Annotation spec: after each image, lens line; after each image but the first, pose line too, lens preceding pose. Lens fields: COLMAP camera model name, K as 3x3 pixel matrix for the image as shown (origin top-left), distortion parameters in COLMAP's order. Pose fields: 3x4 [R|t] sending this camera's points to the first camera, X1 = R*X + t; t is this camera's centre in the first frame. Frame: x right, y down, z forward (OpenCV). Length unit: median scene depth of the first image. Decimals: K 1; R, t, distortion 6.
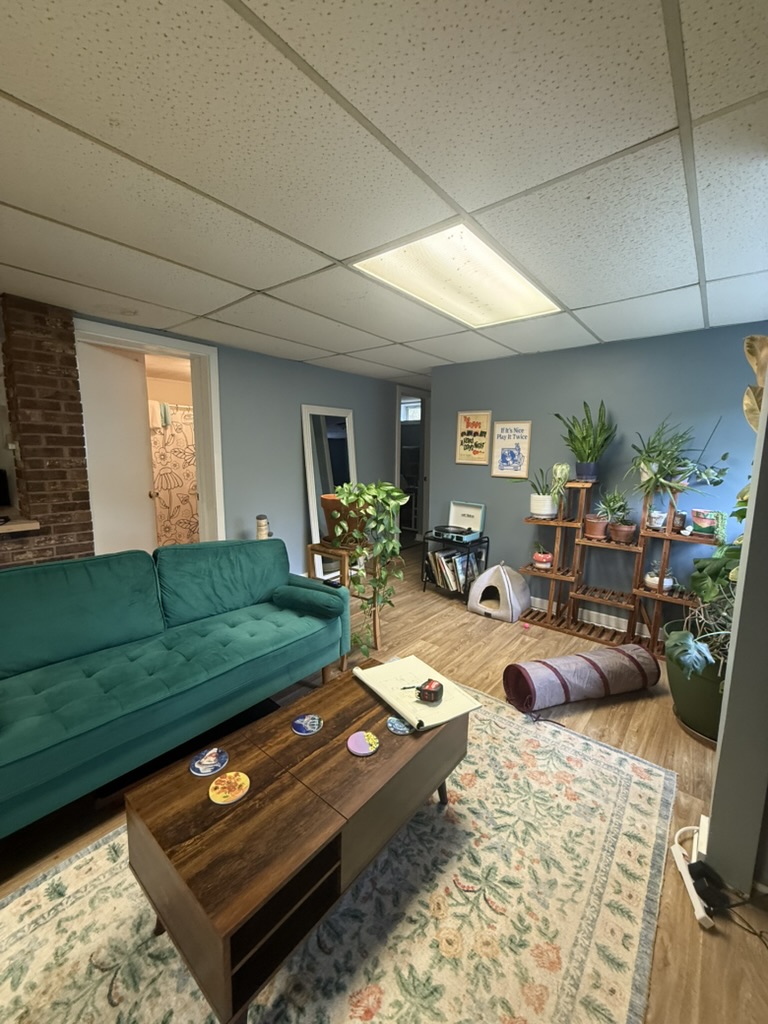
lens RADIAL K [[407.3, 0, 385.1], [0, 407.3, 508.6], [0, 0, 1]] dist [0.001128, 0.000009]
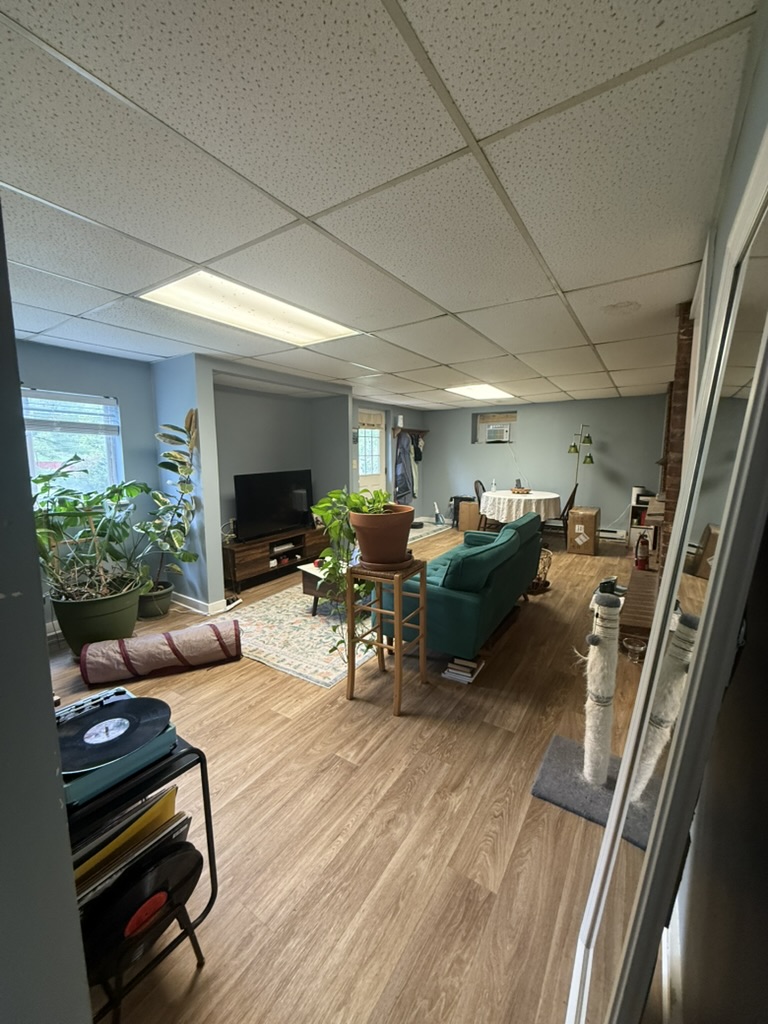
lens RADIAL K [[407.3, 0, 385.1], [0, 407.3, 508.6], [0, 0, 1]] dist [0.001128, 0.000009]
pose [[-0.993966, 0.013111, -0.108900, -0.002748], [-0.016606, 0.963399, 0.267555, -0.187298], [0.108422, 0.267749, -0.957369, 1.323281]]
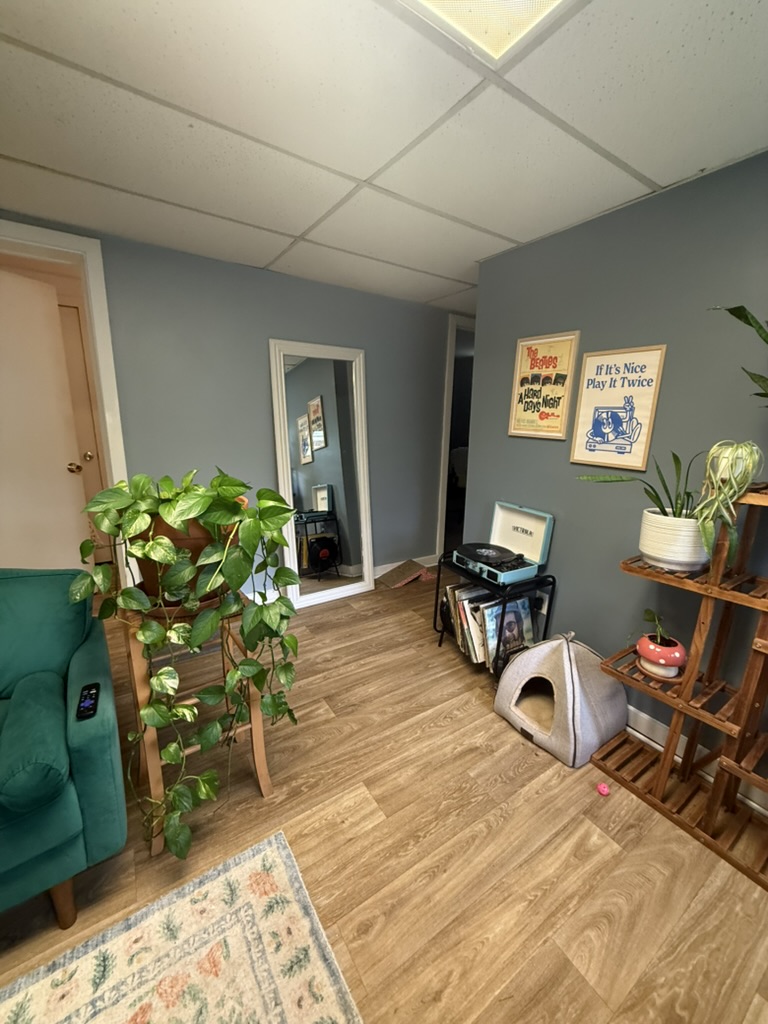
lens RADIAL K [[407.3, 0, 385.1], [0, 407.3, 508.6], [0, 0, 1]] dist [0.001128, 0.000009]
pose [[0.957070, 0.074692, -0.280067, 0.191668], [-0.054071, 0.995274, 0.080657, -0.051660], [0.284768, -0.062051, 0.956586, 0.447227]]
